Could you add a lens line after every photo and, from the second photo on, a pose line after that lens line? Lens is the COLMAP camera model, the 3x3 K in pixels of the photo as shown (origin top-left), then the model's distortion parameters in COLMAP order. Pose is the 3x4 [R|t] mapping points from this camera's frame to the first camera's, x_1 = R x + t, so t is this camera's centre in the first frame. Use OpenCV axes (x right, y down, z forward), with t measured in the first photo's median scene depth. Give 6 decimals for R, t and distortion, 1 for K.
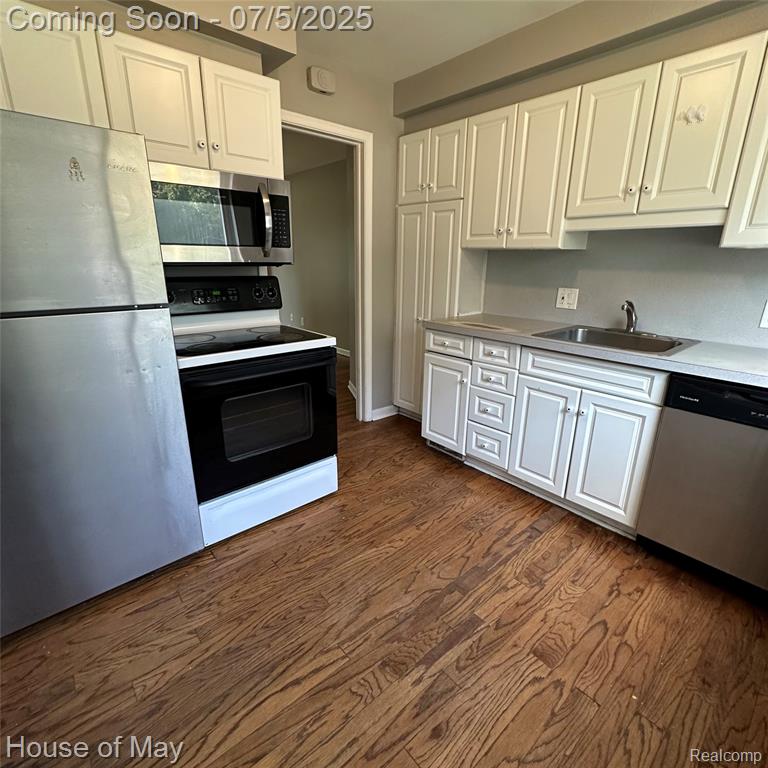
lens RADIAL K [[408.0, 0, 383.0], [0, 408.0, 384.7], [0, 0, 1]] dist [-0.002285, -0.000035]
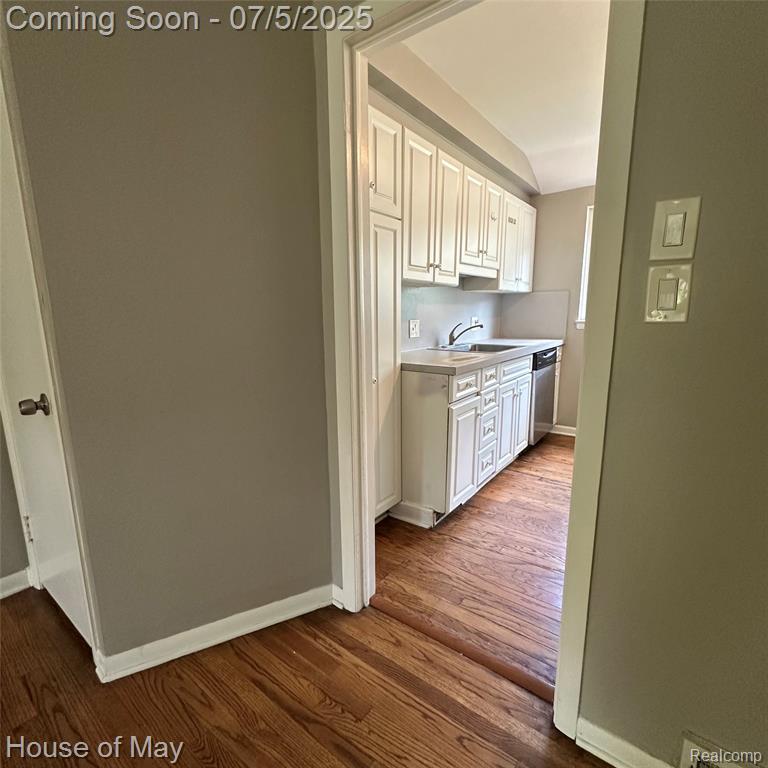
lens RADIAL K [[408.0, 0, 383.0], [0, 408.0, 384.7], [0, 0, 1]] dist [-0.002285, -0.000035]
pose [[-0.214666, -0.186813, 0.958655, -0.807970], [0.294038, 0.923639, 0.245831, -0.460134], [-0.931376, 0.334652, -0.143344, 1.595866]]
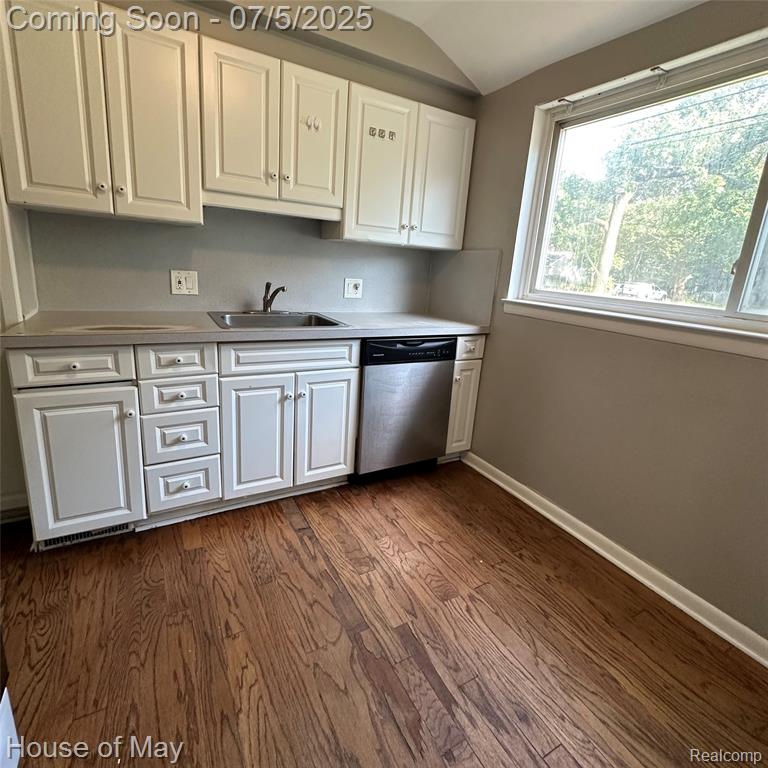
lens RADIAL K [[408.5, 0, 384.7], [0, 408.5, 363.8], [0, 0, 1]] dist [-0.002758, 0.000162]
pose [[0.196883, -0.228401, 0.953452, -0.391937], [0.224927, 0.957071, 0.182821, -0.136167], [-0.954277, 0.178463, 0.239805, 0.523663]]
